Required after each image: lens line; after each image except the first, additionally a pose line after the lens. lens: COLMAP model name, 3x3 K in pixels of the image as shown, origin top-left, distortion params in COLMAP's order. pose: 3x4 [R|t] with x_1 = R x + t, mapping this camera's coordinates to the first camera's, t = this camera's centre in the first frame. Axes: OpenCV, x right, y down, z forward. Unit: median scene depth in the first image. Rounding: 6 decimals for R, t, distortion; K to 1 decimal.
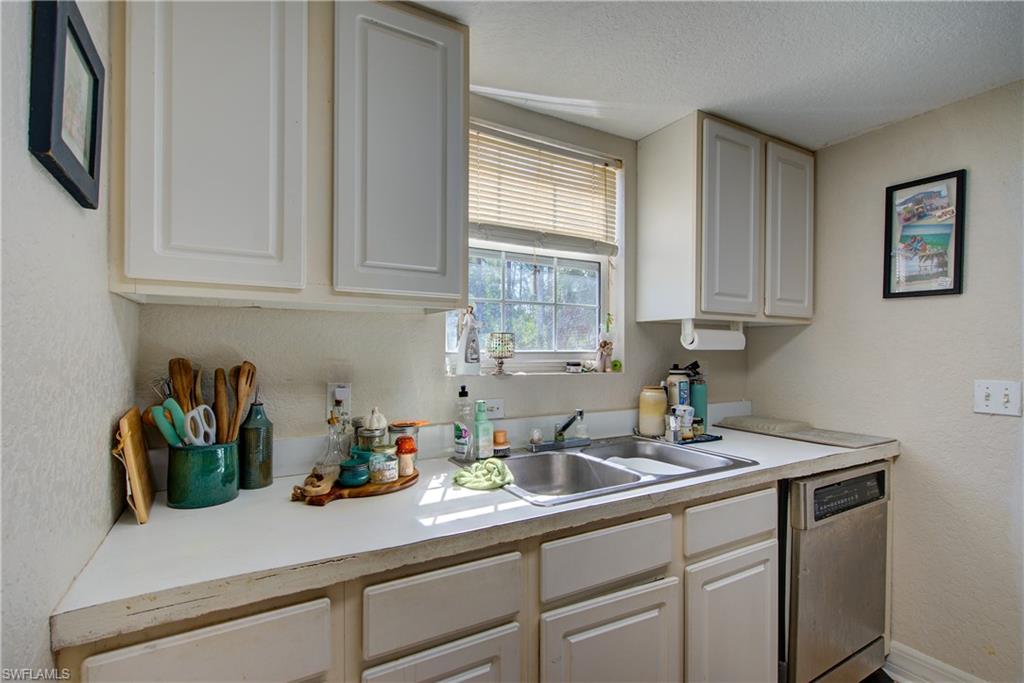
lens RADIAL K [[475.6, 0, 514.0], [0, 475.6, 343.2], [0, 0, 1]] dist [0.007413, -0.002391]
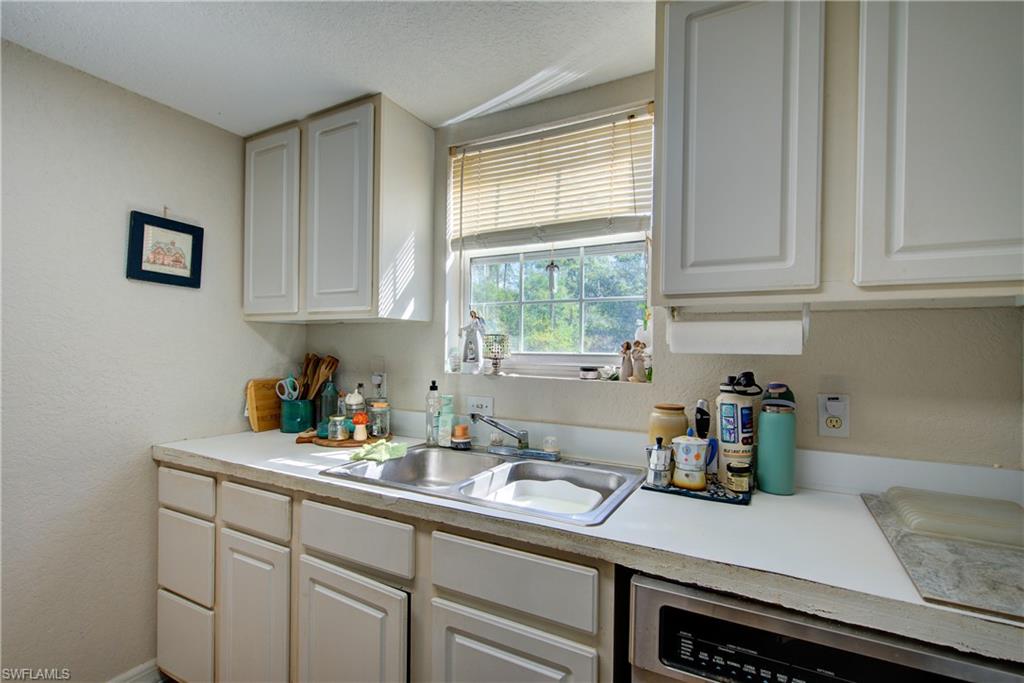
lens RADIAL K [[475.6, 0, 516.3], [0, 475.6, 347.5], [0, 0, 1]] dist [0.007413, -0.002391]
pose [[0.522465, 0.000331, -0.852661, 0.902304], [0.000342, 1.000000, 0.000598, 0.005909], [0.852661, -0.000604, 0.522465, 0.505232]]
